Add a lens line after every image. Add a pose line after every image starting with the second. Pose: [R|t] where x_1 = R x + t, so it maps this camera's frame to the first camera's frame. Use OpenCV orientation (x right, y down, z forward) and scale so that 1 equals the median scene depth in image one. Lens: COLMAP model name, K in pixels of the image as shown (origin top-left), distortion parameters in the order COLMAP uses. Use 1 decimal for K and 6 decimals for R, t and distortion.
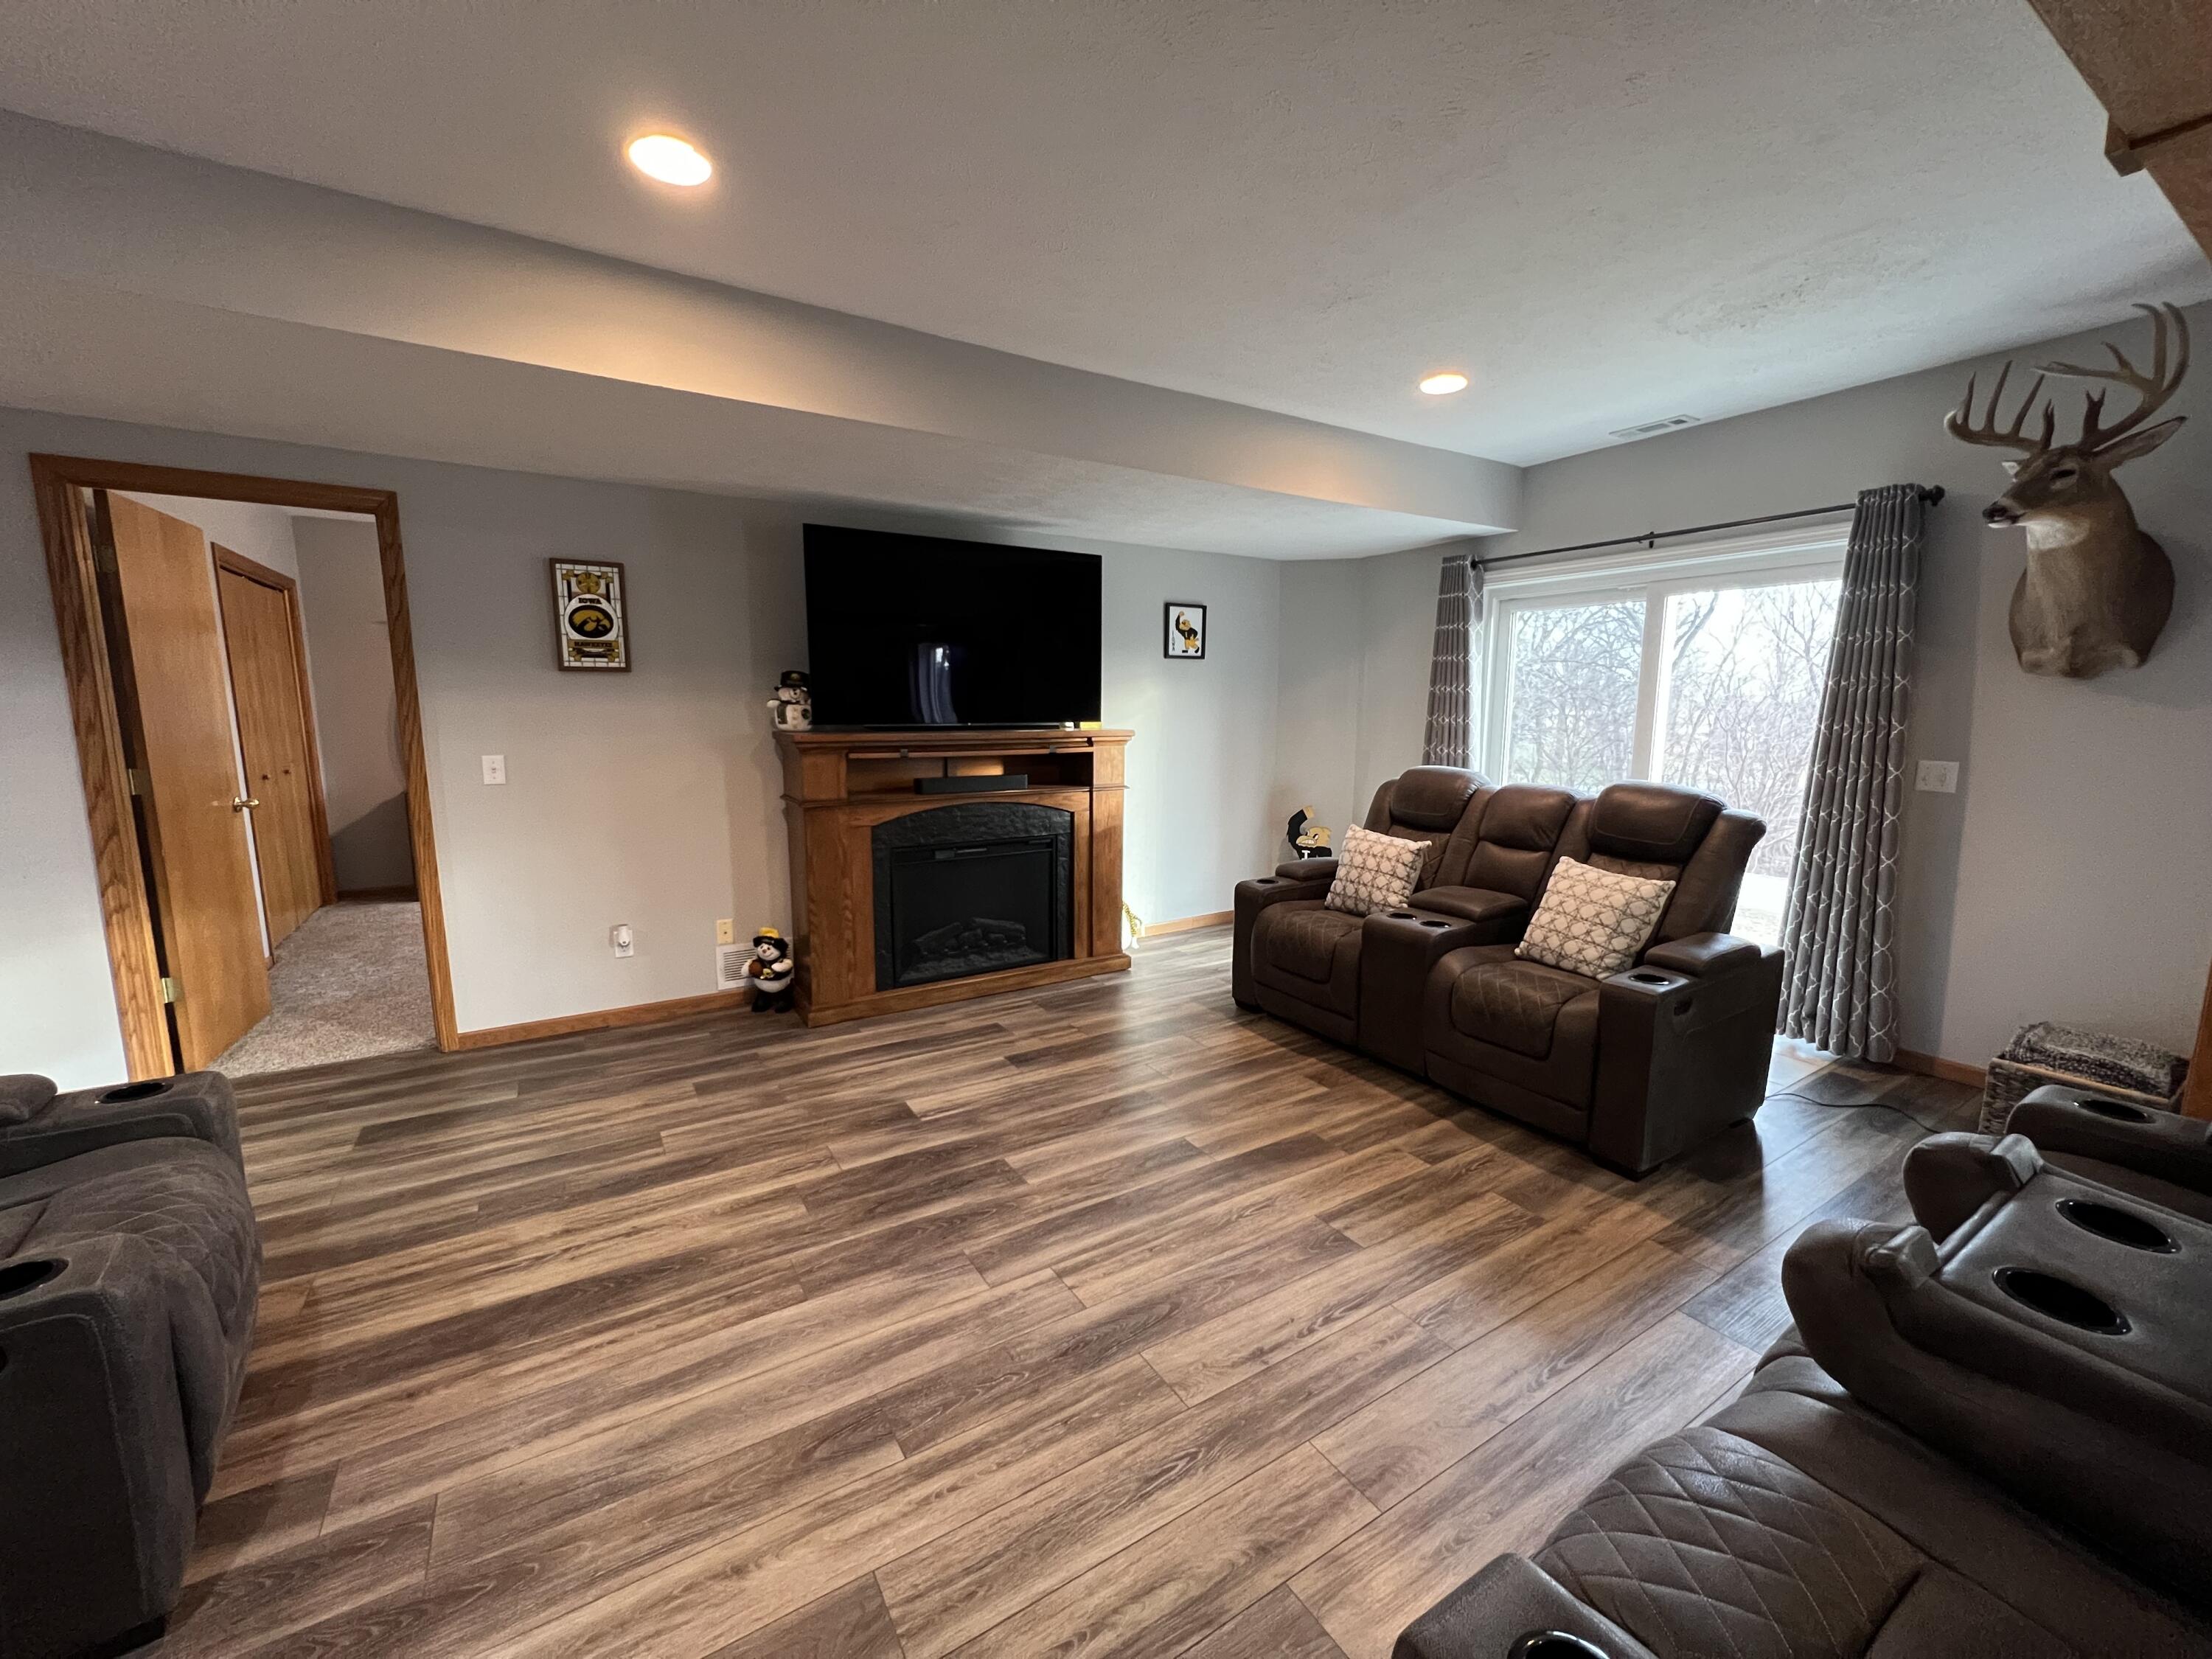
lens RADIAL K [[878.4, 0, 1106.7], [0, 878.4, 834.0], [0, 0, 1]] dist [-0.001759, 0.000108]
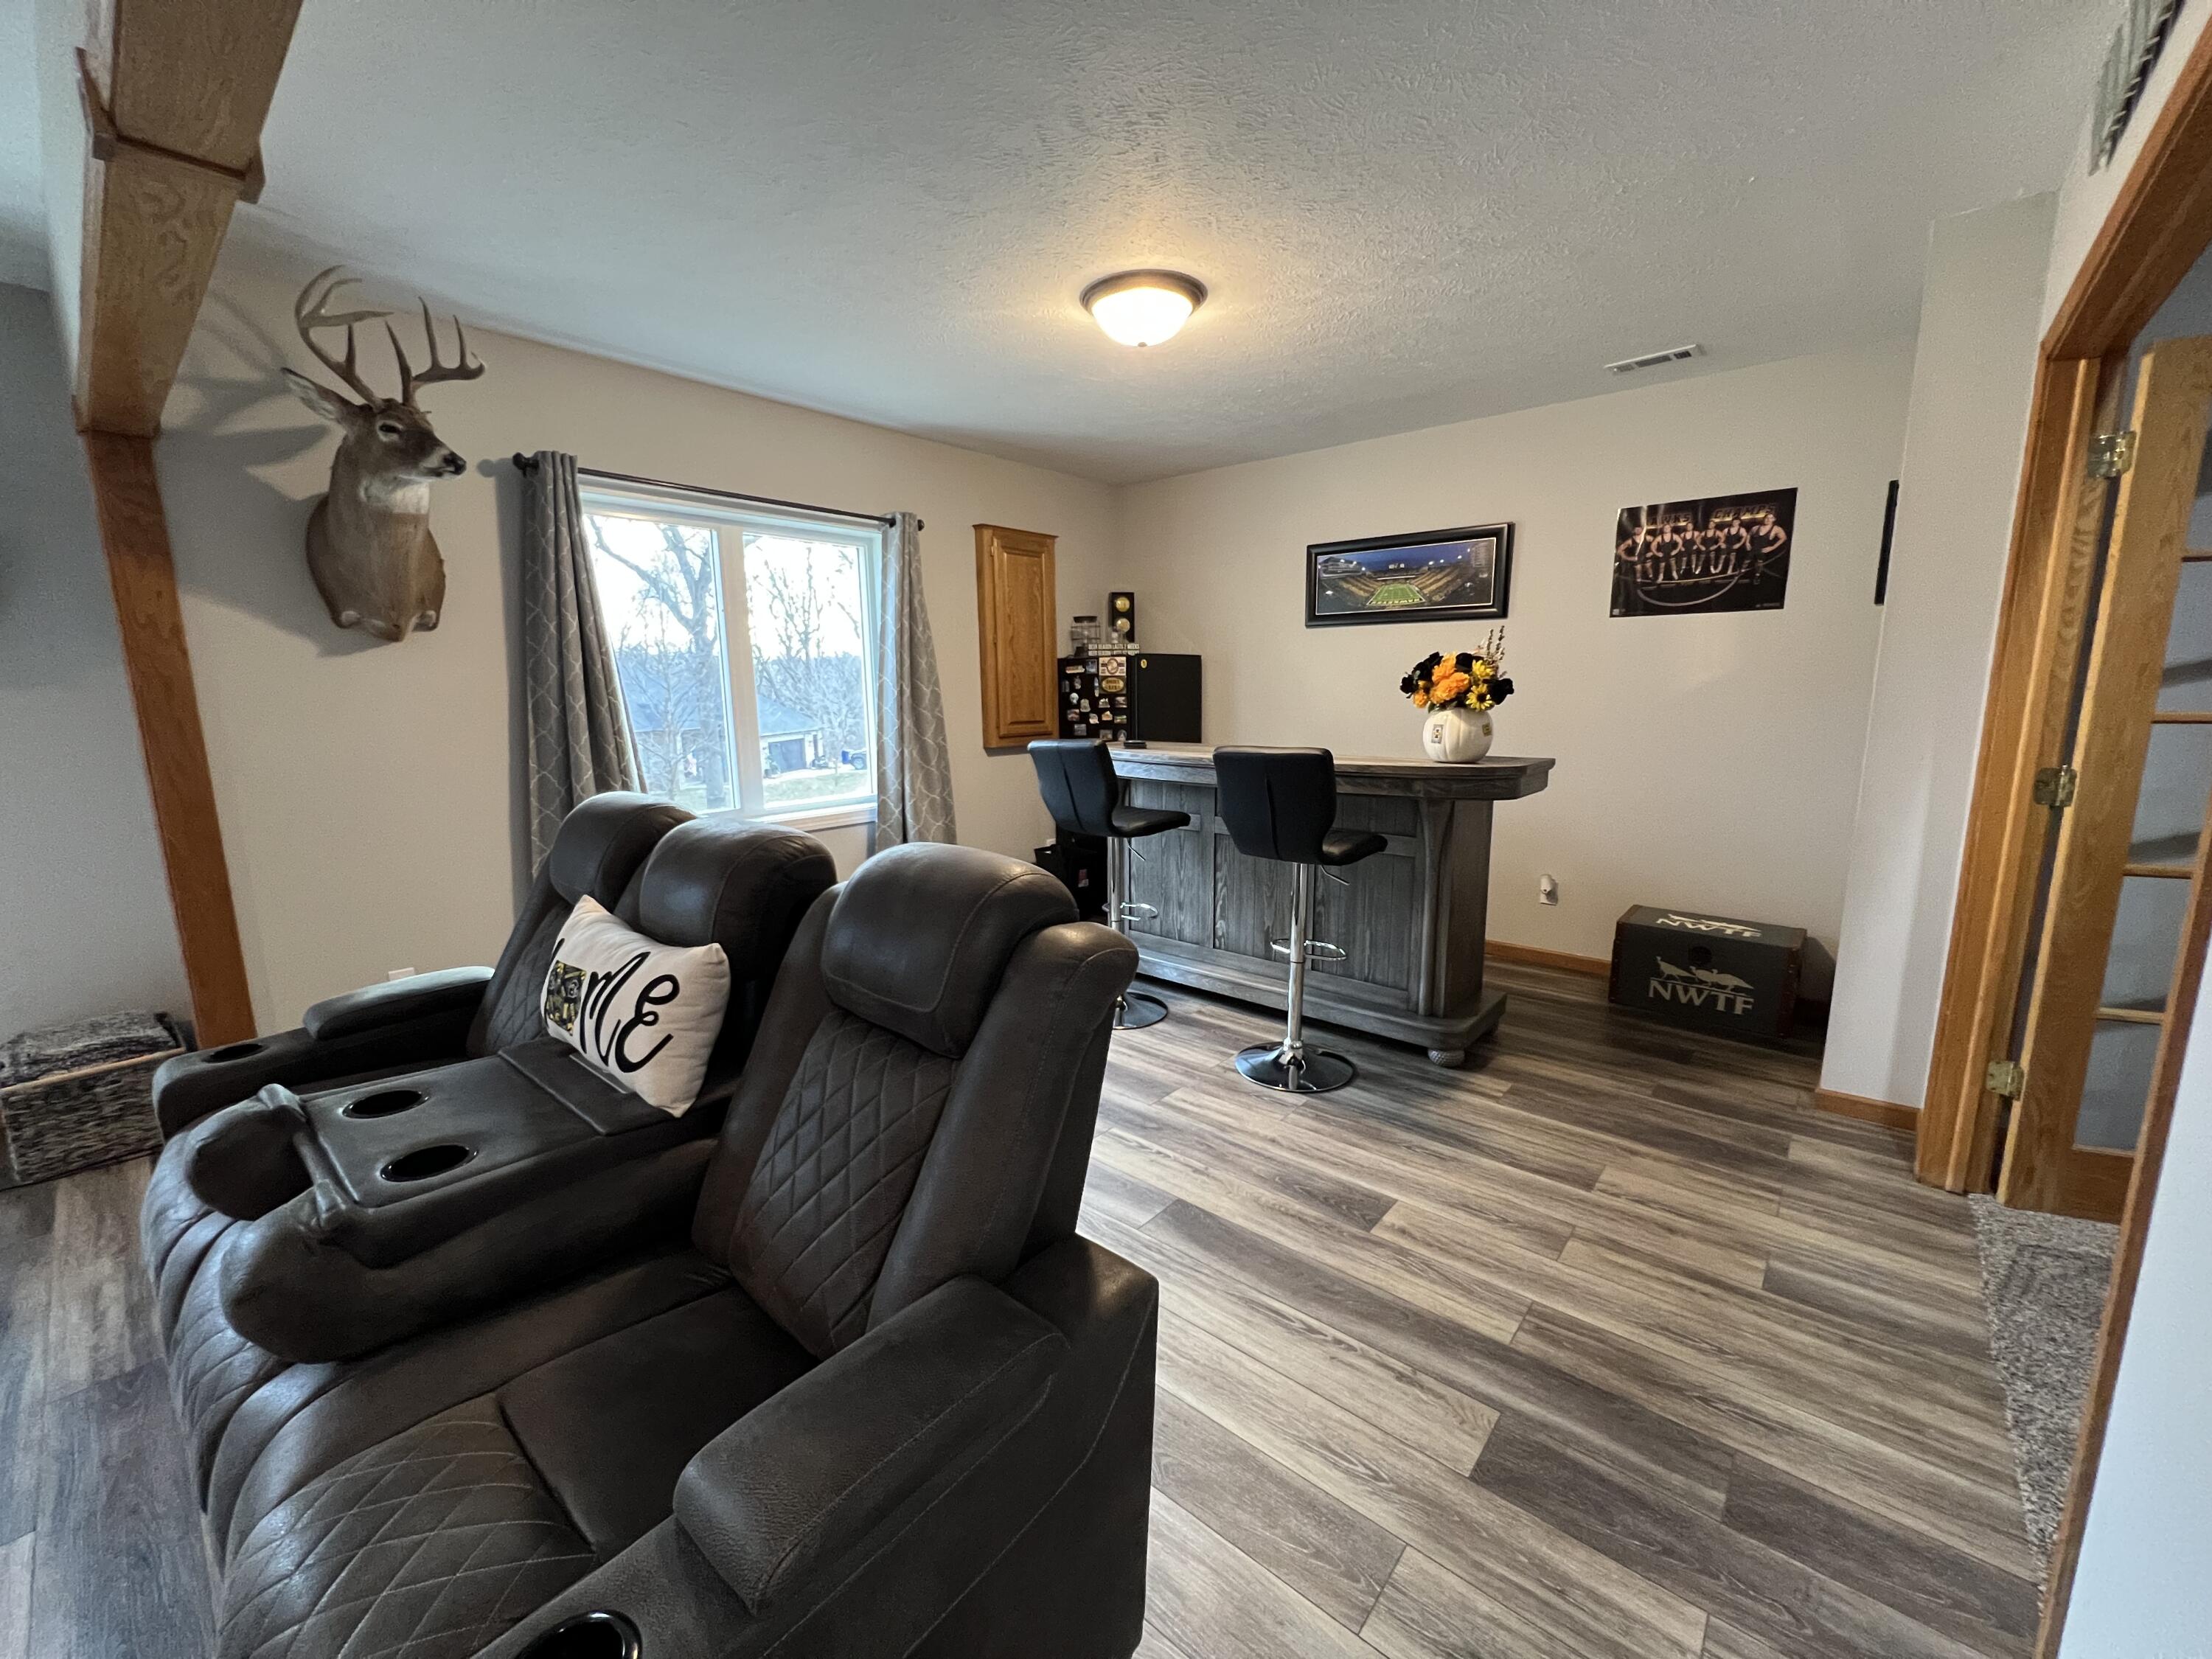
lens RADIAL K [[878.4, 0, 1106.7], [0, 878.4, 834.0], [0, 0, 1]] dist [-0.001759, 0.000108]
pose [[-0.296473, -0.161302, 0.941321, -0.092689], [0.149895, 0.965559, 0.212666, -0.011656], [-0.943205, 0.204149, -0.262083, 0.105921]]
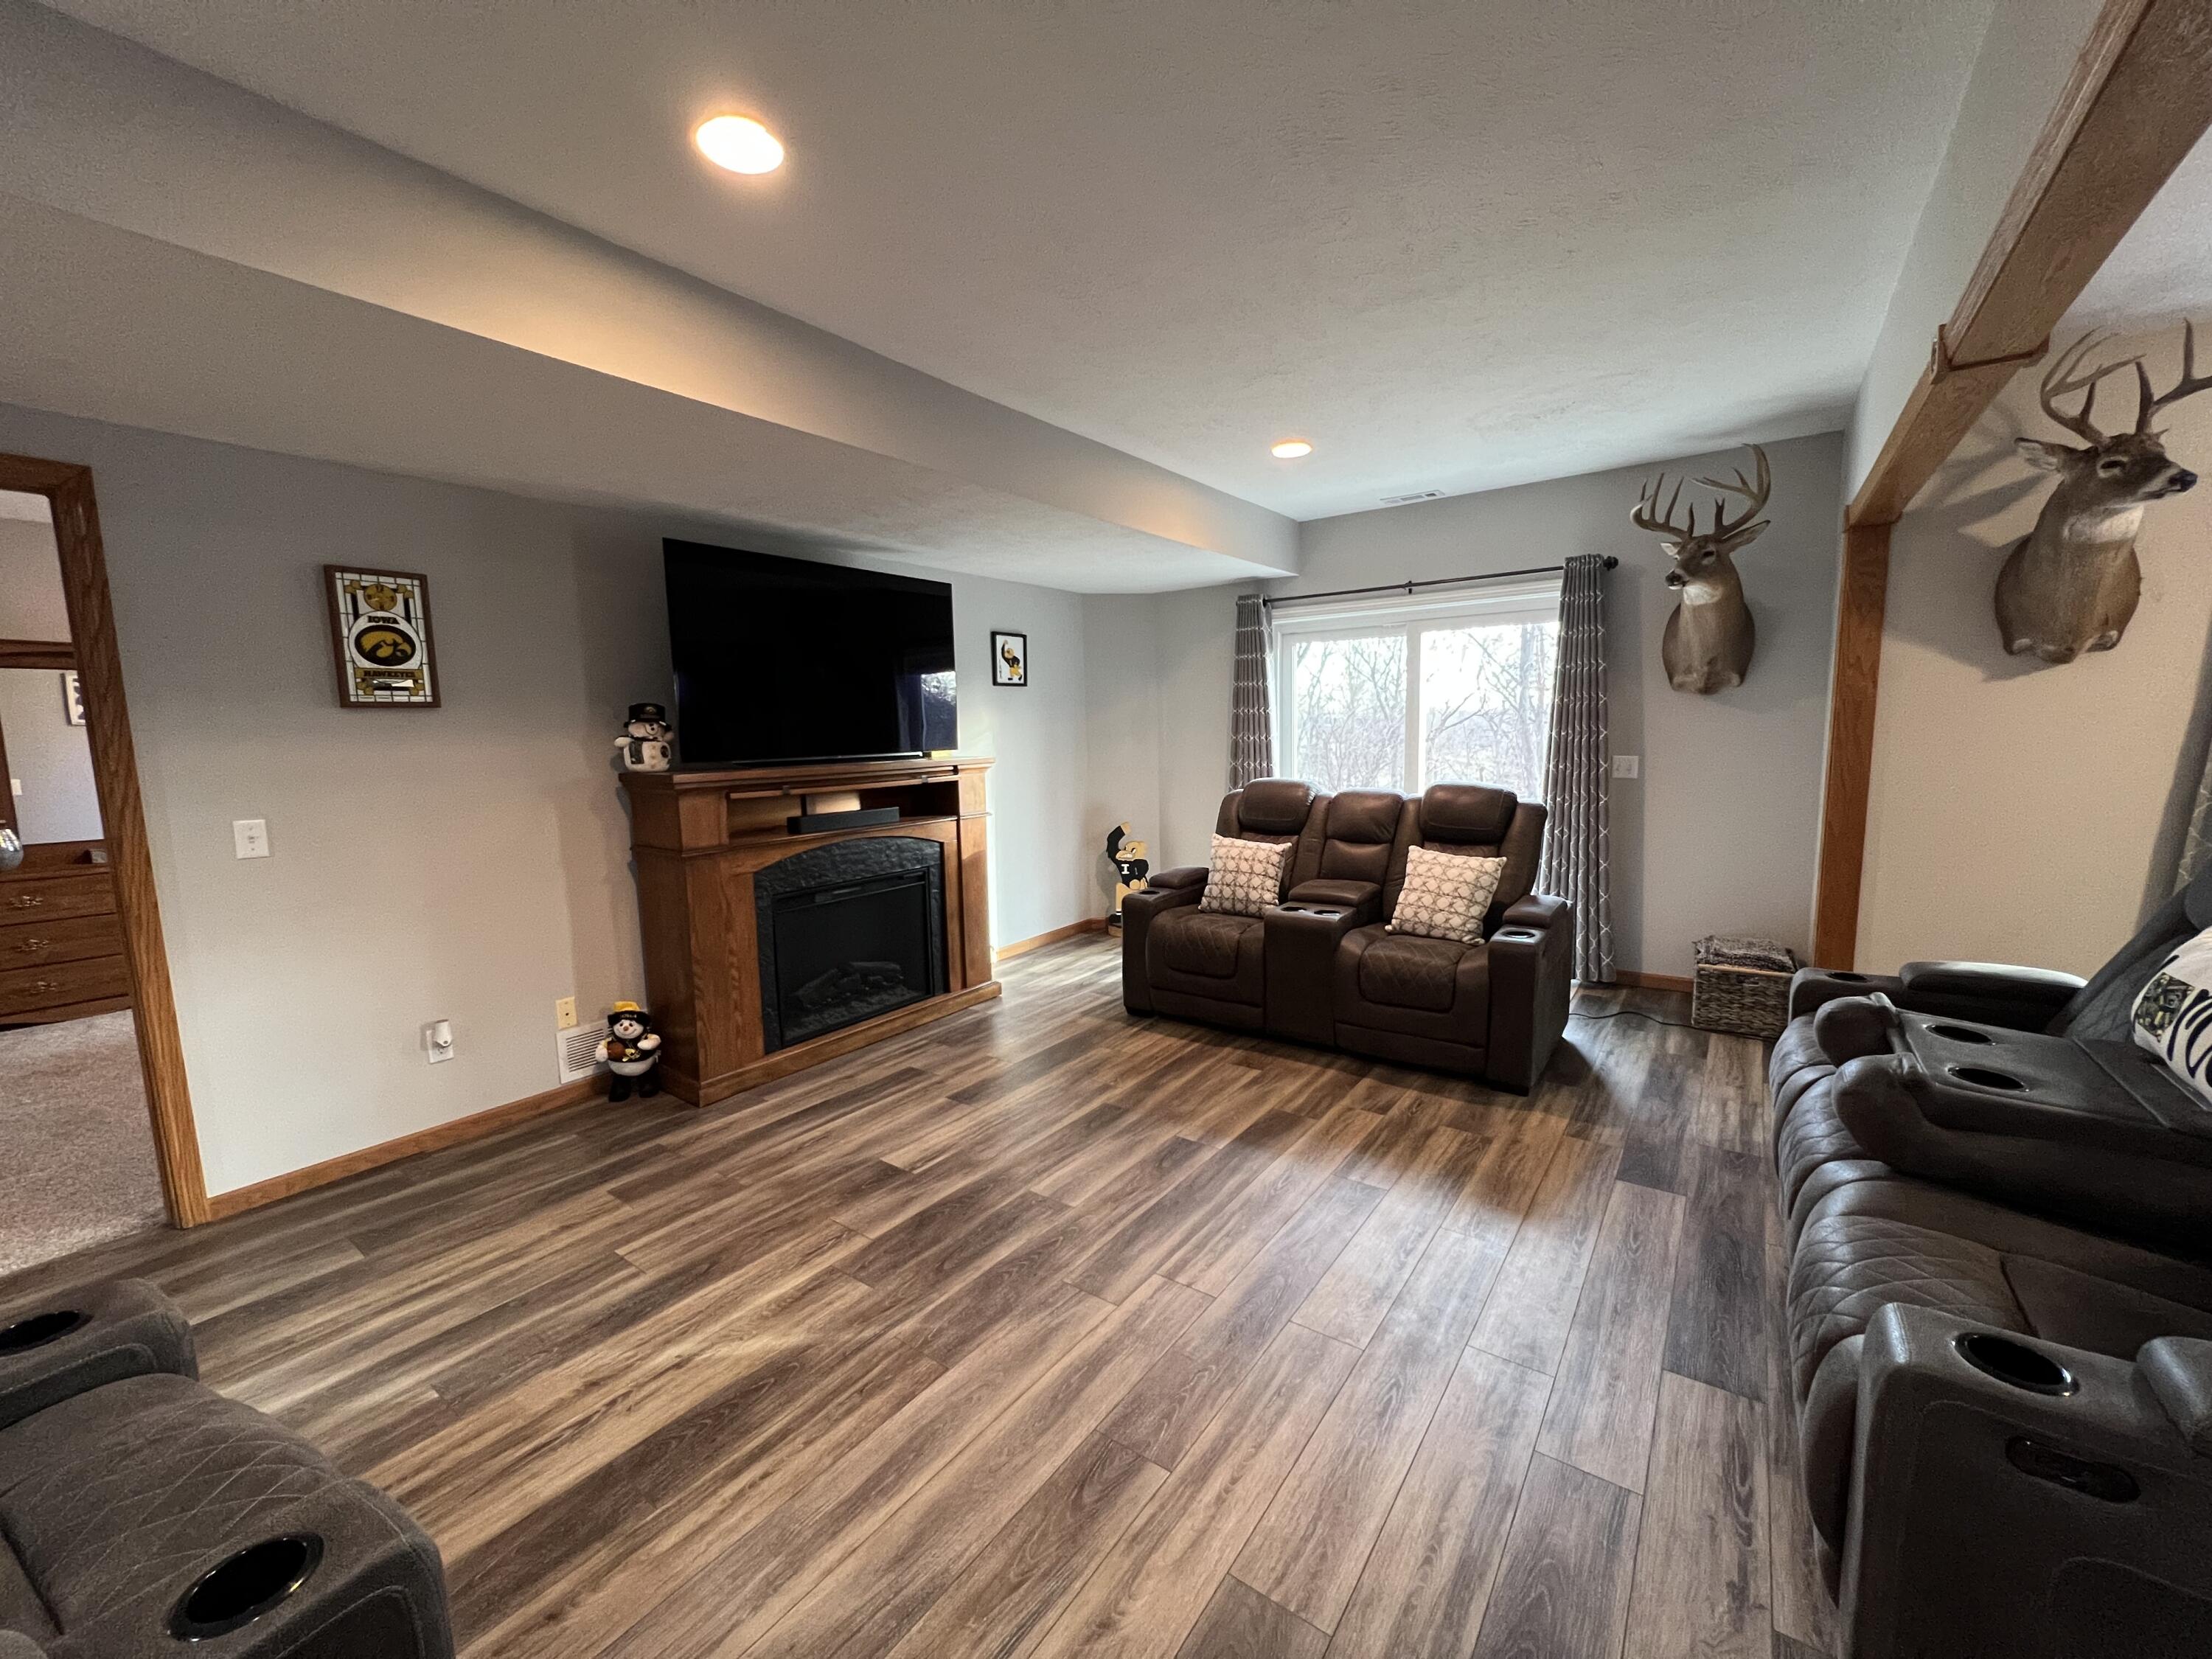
lens RADIAL K [[878.4, 0, 1106.7], [0, 878.4, 834.0], [0, 0, 1]] dist [-0.001759, 0.000108]
pose [[0.927212, -0.069864, 0.367963, -0.308648], [0.080828, 0.996623, -0.014448, -0.006981], [-0.365711, 0.043138, 0.929728, 0.026811]]
